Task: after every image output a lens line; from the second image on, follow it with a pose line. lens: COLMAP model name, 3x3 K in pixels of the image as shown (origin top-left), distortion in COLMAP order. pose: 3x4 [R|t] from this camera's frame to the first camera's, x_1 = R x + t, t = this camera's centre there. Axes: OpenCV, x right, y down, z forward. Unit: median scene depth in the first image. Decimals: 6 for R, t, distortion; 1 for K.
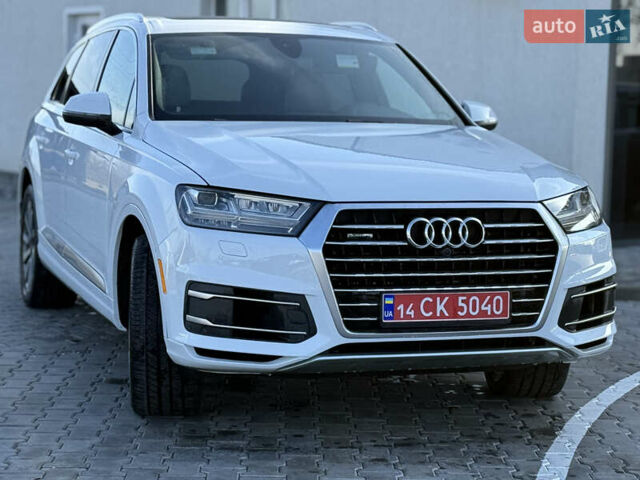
lens RADIAL K [[1471.9, 0, 323.2], [0, 1471.9, 240.9], [0, 0, 1]] dist [0.150149, 0.000000]
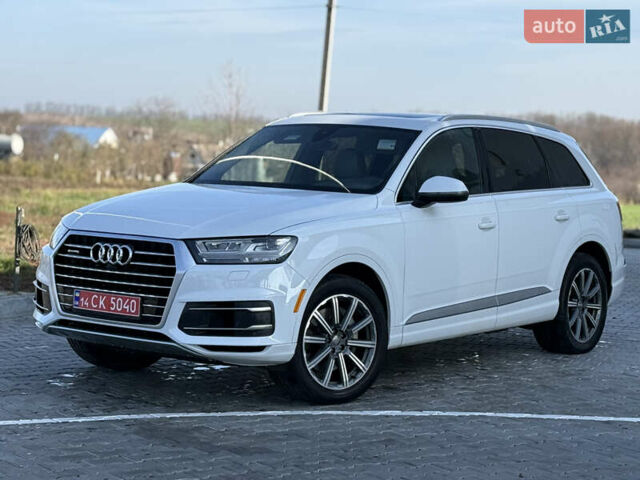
lens RADIAL K [[1471.9, 0, 317.3], [0, 1471.9, 240.1], [0, 0, 1]] dist [0.150149, 0.000000]
pose [[0.551119, 0.050305, -0.832909, 1.448530], [-0.106330, 0.994277, -0.010306, -0.026350], [0.827624, 0.094243, 0.553314, 0.337044]]
